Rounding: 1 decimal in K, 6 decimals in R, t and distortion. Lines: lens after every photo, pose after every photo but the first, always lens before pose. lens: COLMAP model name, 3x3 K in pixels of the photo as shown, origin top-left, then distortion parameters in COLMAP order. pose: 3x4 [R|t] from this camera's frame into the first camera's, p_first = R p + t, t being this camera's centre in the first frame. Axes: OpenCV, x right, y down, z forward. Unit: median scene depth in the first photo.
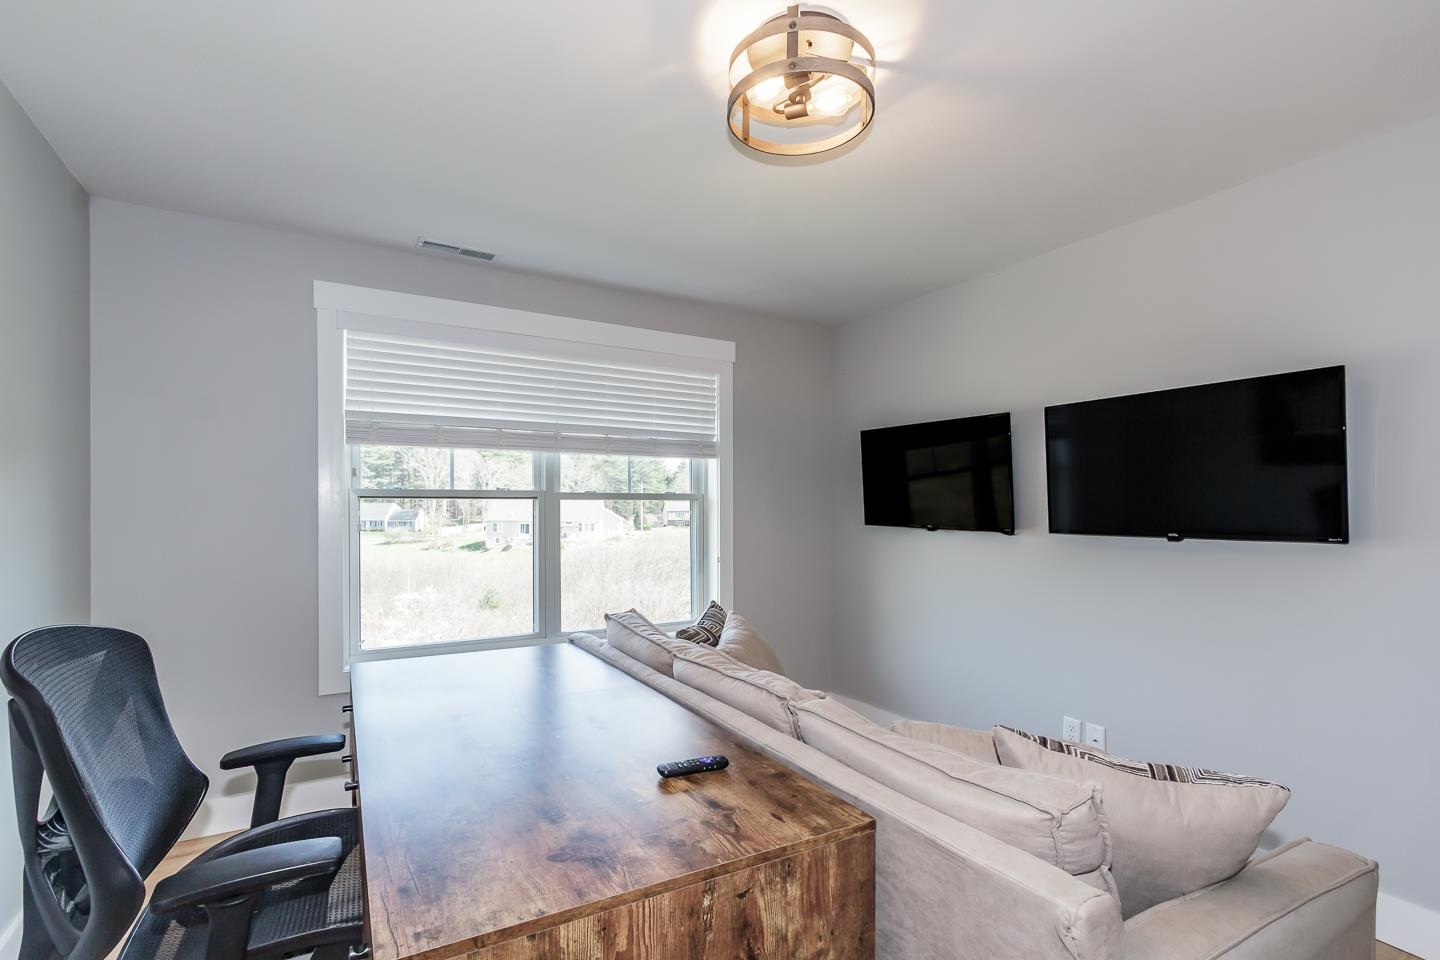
lens RADIAL K [[669.7, 0, 720.7], [0, 669.7, 510.9], [0, 0, 1]] dist [0.001485, -0.000737]
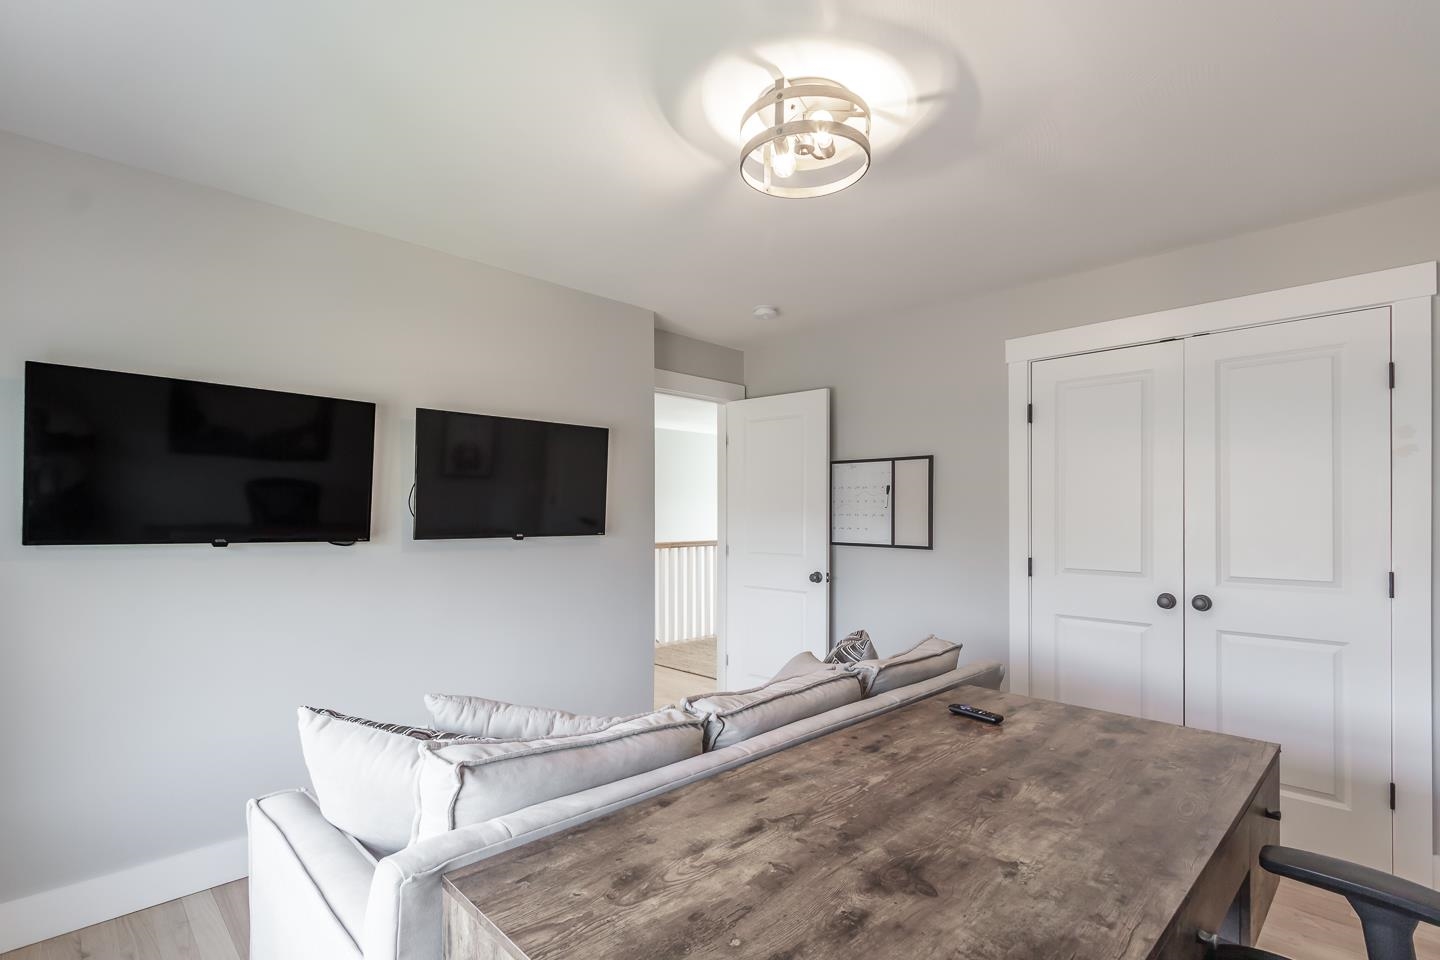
lens RADIAL K [[669.7, 0, 717.6], [0, 669.7, 515.9], [0, 0, 1]] dist [0.001485, -0.000737]
pose [[-0.238982, 0.000201, 0.971024, -0.969823], [-0.005881, 0.999981, -0.001655, -0.001037], [-0.971006, -0.006106, -0.238977, 1.356958]]
